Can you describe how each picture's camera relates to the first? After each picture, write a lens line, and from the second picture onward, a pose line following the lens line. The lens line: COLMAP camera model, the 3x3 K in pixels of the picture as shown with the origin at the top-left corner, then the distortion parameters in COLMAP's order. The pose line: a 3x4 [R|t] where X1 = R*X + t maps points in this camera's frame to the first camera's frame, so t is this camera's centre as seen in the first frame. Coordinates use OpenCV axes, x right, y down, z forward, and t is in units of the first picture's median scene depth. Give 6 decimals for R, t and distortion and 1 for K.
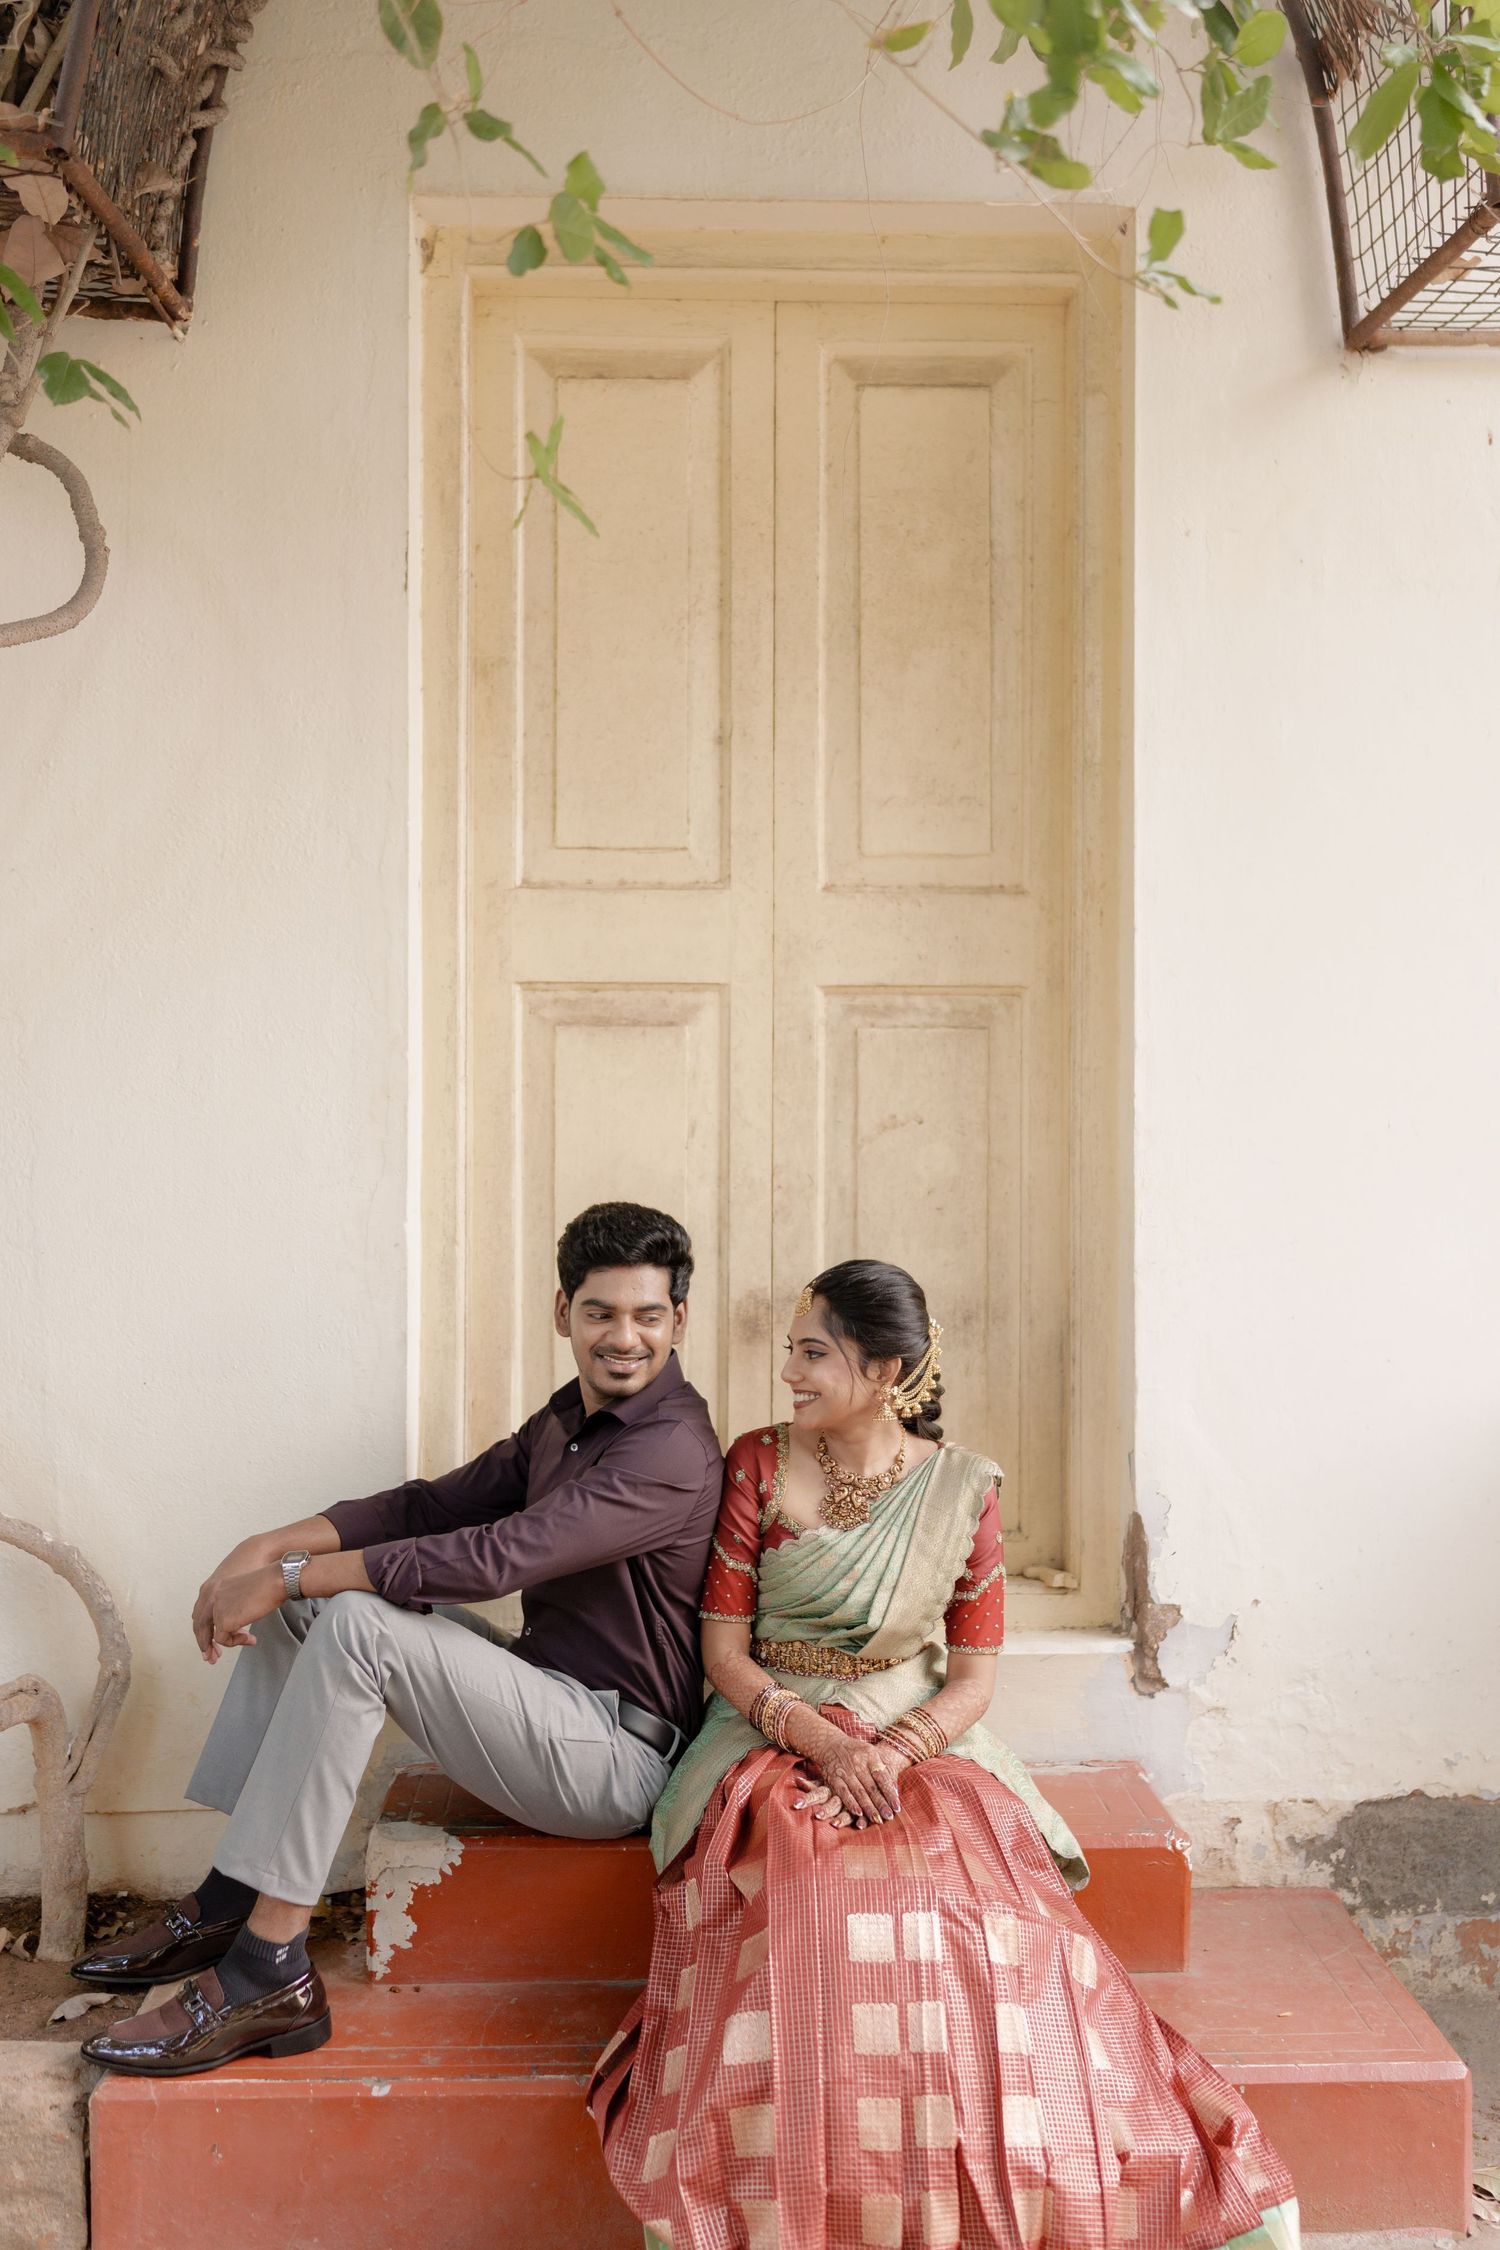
lens RADIAL K [[2999.2, 0, 811.6], [0, 2999.2, 1118.1], [0, 0, 1]] dist [-0.032478, -0.030029]
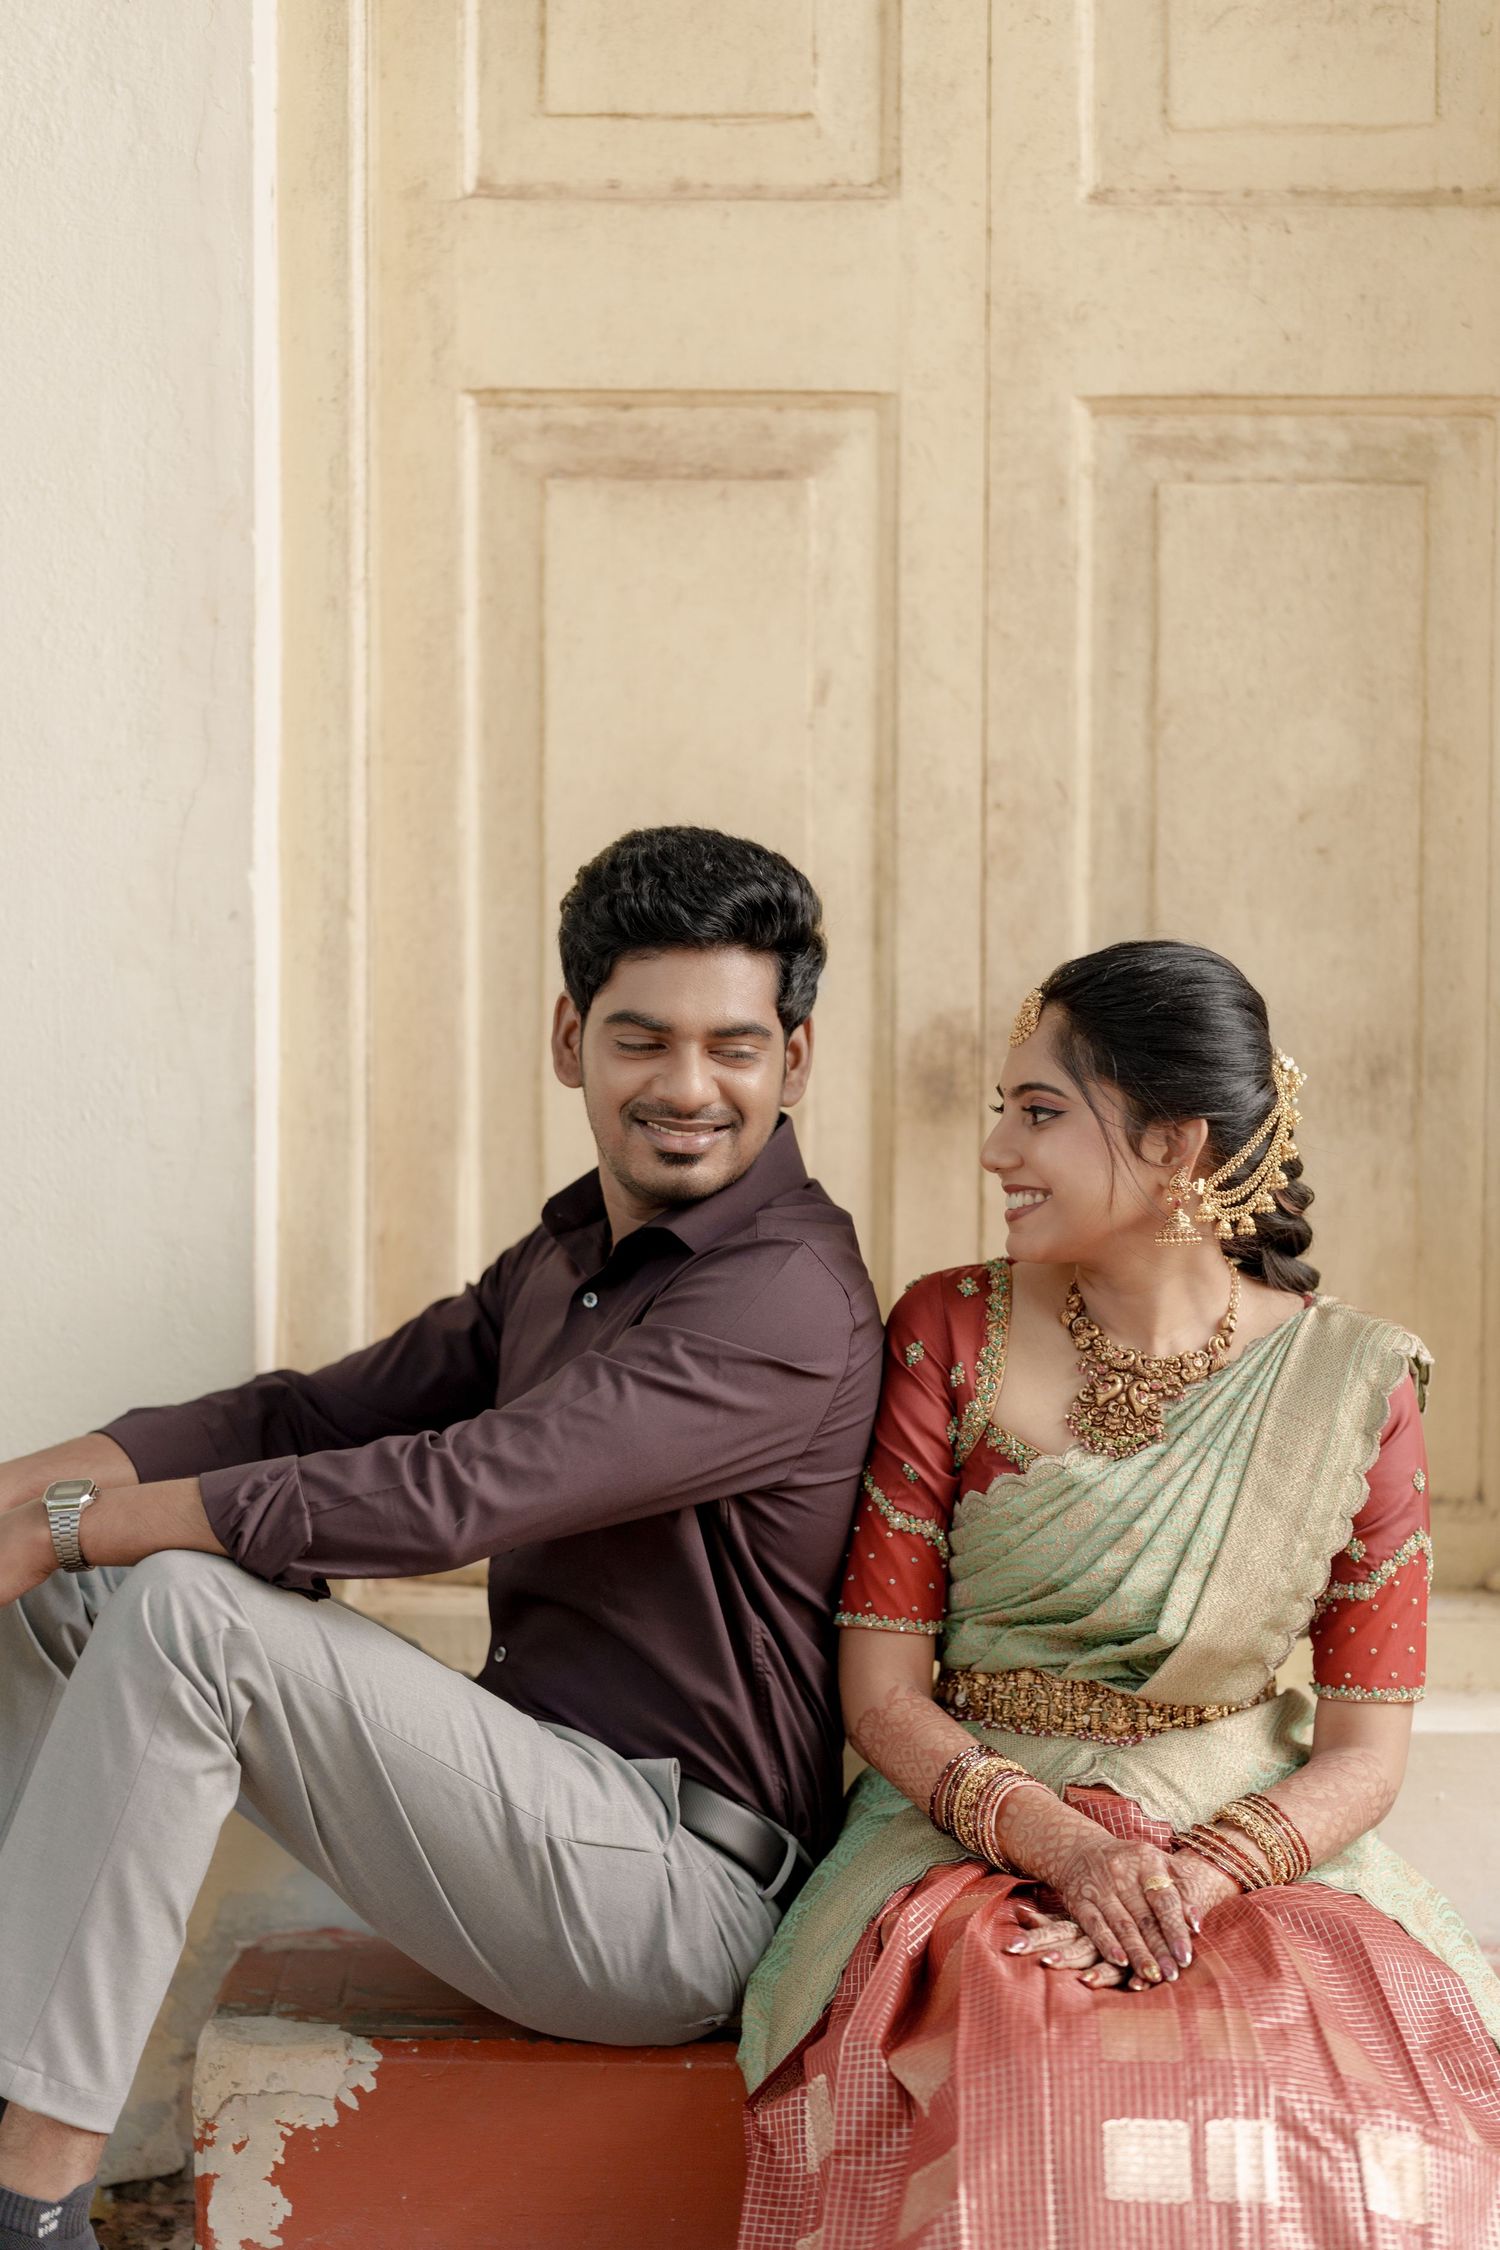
lens RADIAL K [[7014.6, 0, 750.0], [0, 7014.6, 1125.0], [0, 0, 1]] dist [-0.027896, 1.805219]
pose [[0.998737, 0.003894, -0.050083, 0.006474], [-0.000899, 0.998217, 0.059685, 0.006502], [0.050226, -0.059565, 0.996960, -0.156567]]
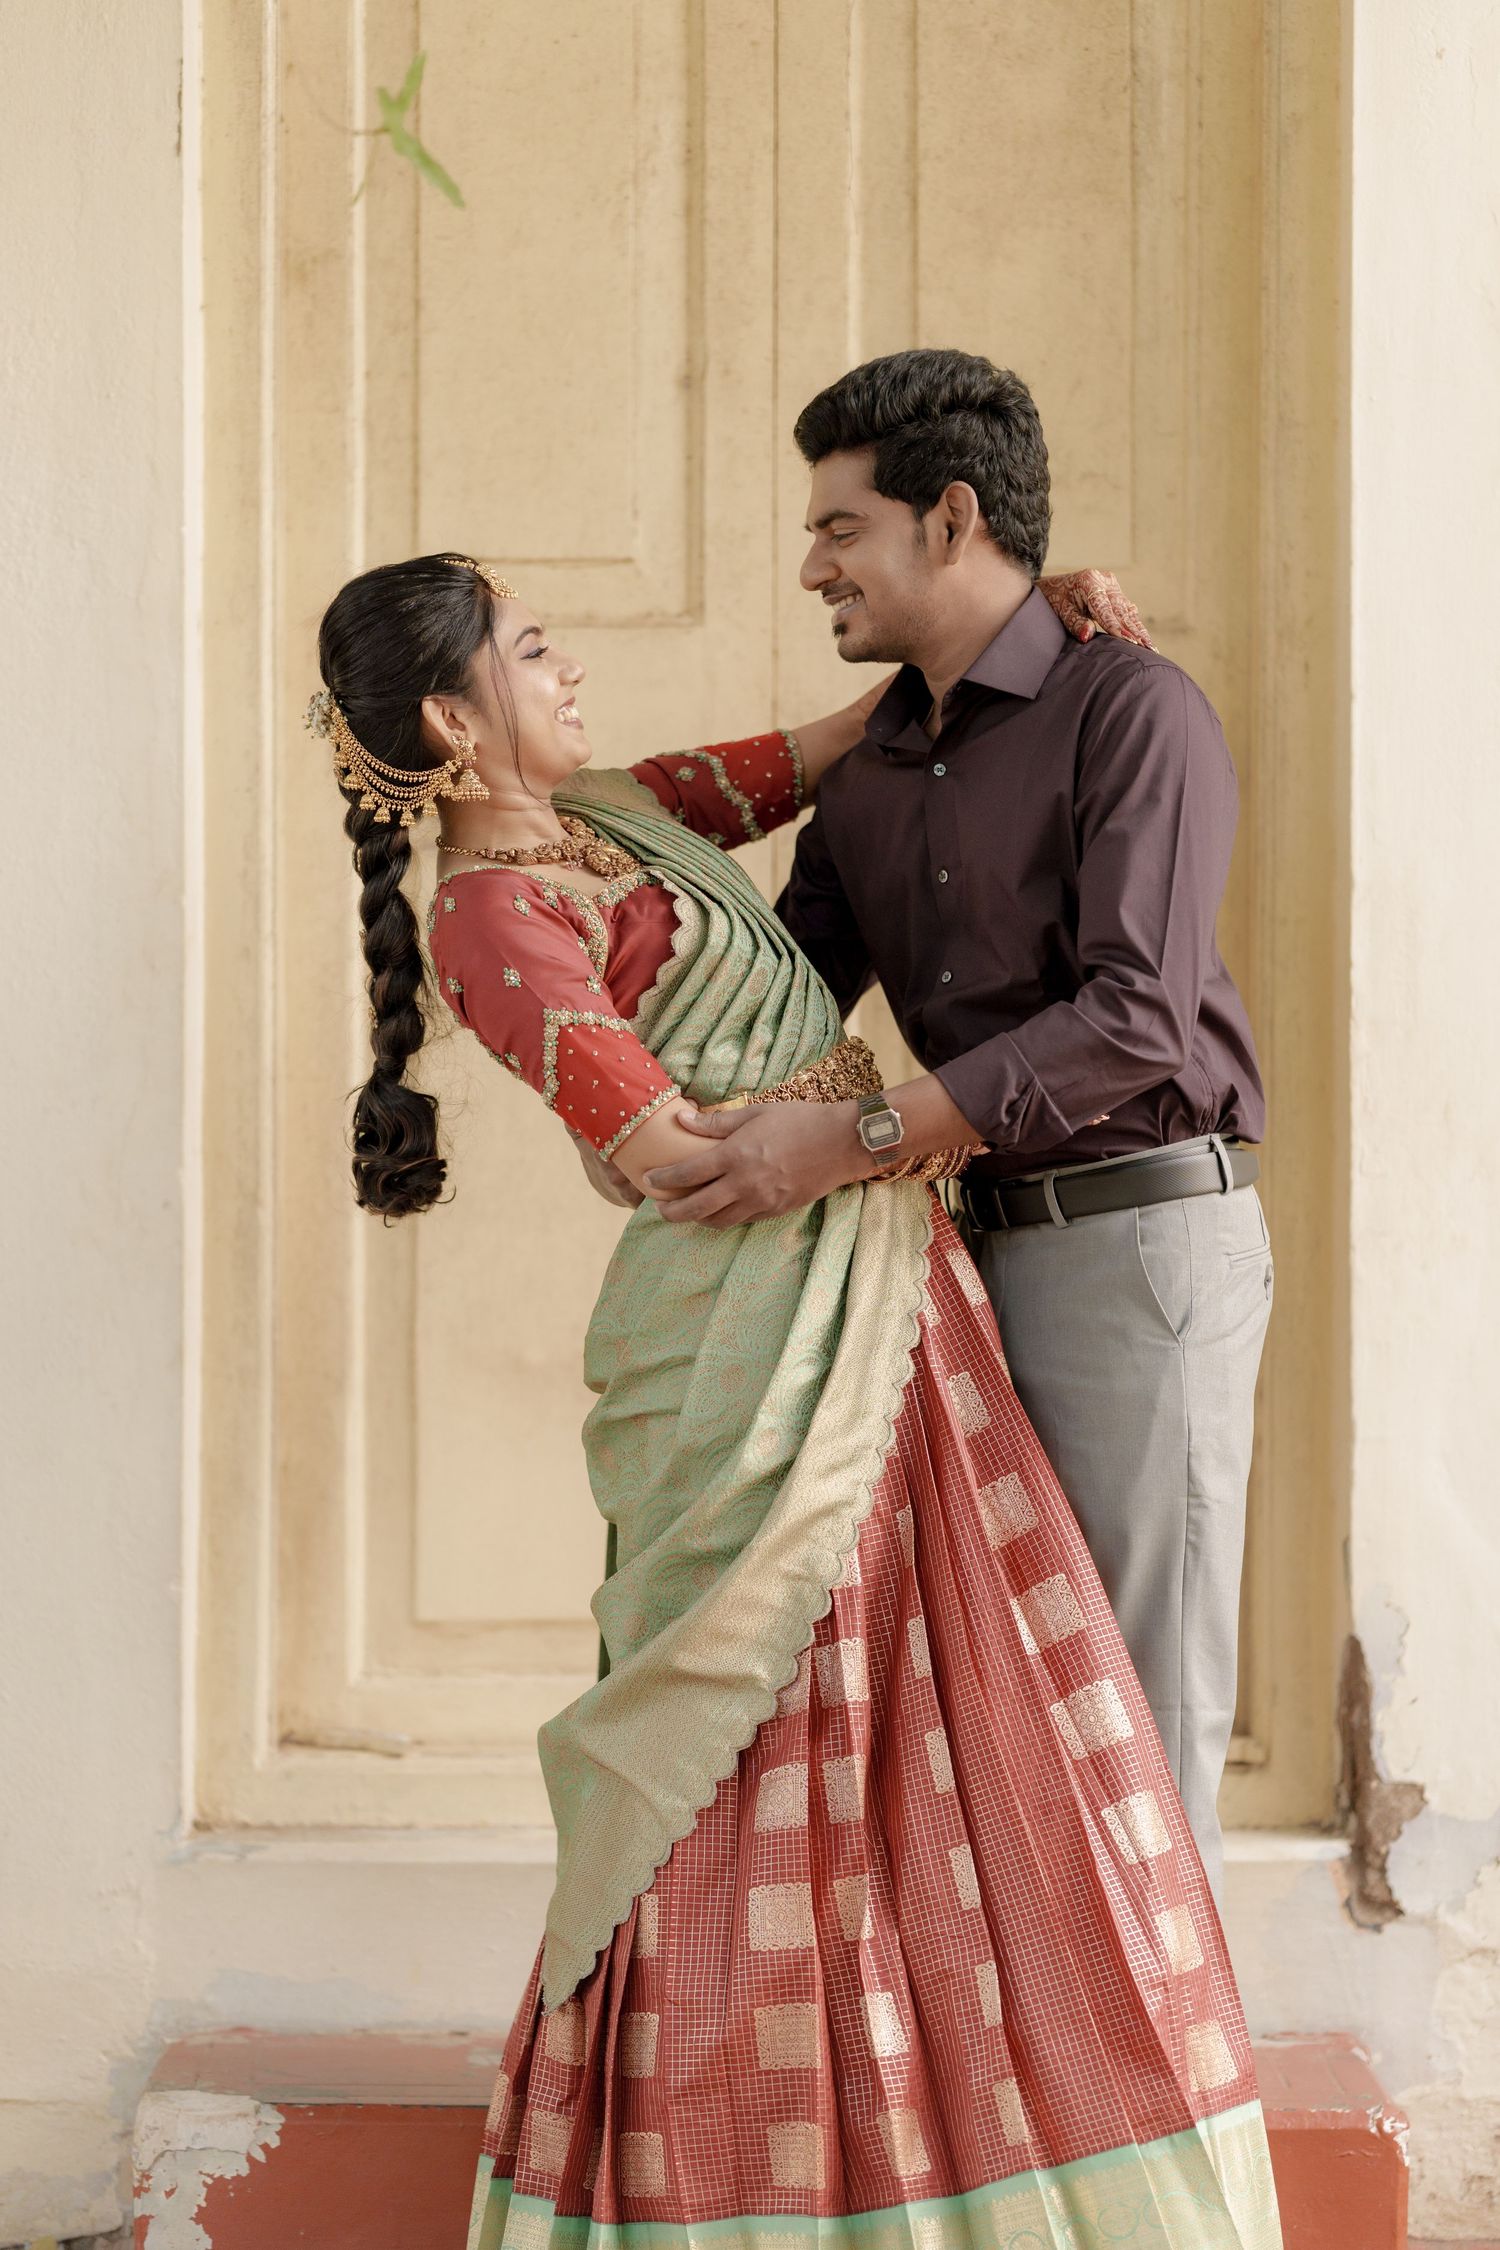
lens RADIAL K [[6234.2, 0, 750.2], [0, 6234.2, 919.0], [0, 0, 1]] dist [-0.053052, 0.768590]
pose [[0.999615, -0.001583, -0.027697, 0.017632], [0.001180, 0.999893, -0.014593, 0.001707], [0.027717, 0.014555, 0.999510, -0.270794]]
